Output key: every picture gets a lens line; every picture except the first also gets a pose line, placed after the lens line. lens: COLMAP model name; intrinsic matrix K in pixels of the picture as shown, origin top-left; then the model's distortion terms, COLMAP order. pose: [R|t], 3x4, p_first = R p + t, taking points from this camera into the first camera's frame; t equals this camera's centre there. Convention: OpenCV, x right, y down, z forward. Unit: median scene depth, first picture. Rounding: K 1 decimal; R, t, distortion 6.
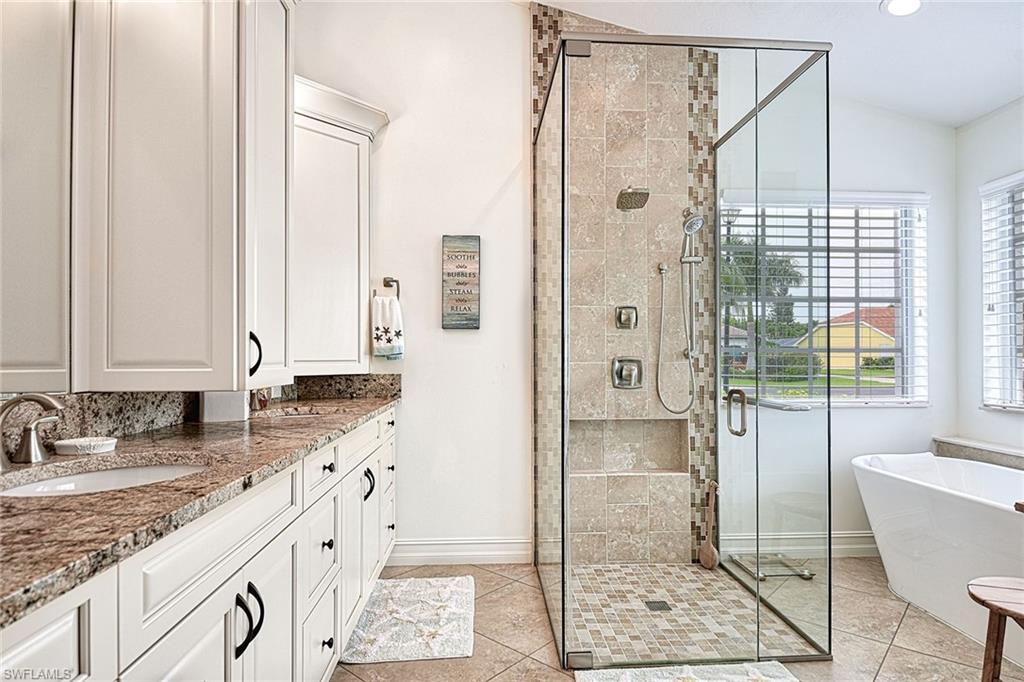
lens RADIAL K [[560.8, 0, 510.1], [0, 560.8, 348.0], [0, 0, 1]] dist [-0.006354, -0.000790]
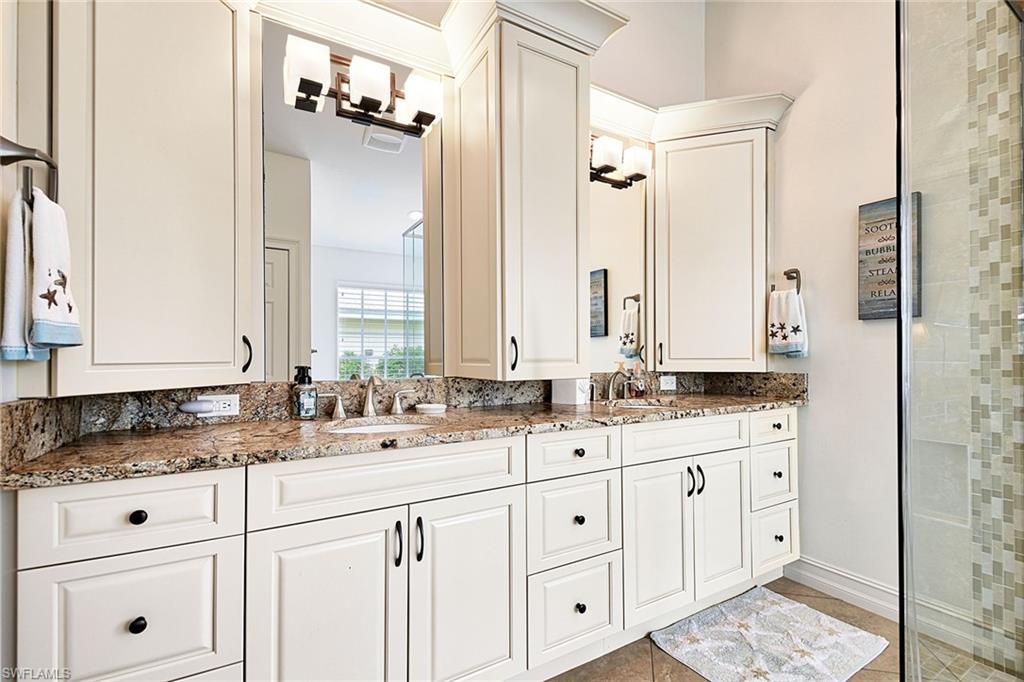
lens RADIAL K [[442.7, 0, 511.3], [0, 442.7, 349.1], [0, 0, 1]] dist [0.007944, -0.001572]
pose [[0.463724, -0.014883, -0.885855, 0.243429], [0.017243, 0.999821, -0.007771, 0.004868], [0.885812, -0.011672, 0.463898, 0.273386]]
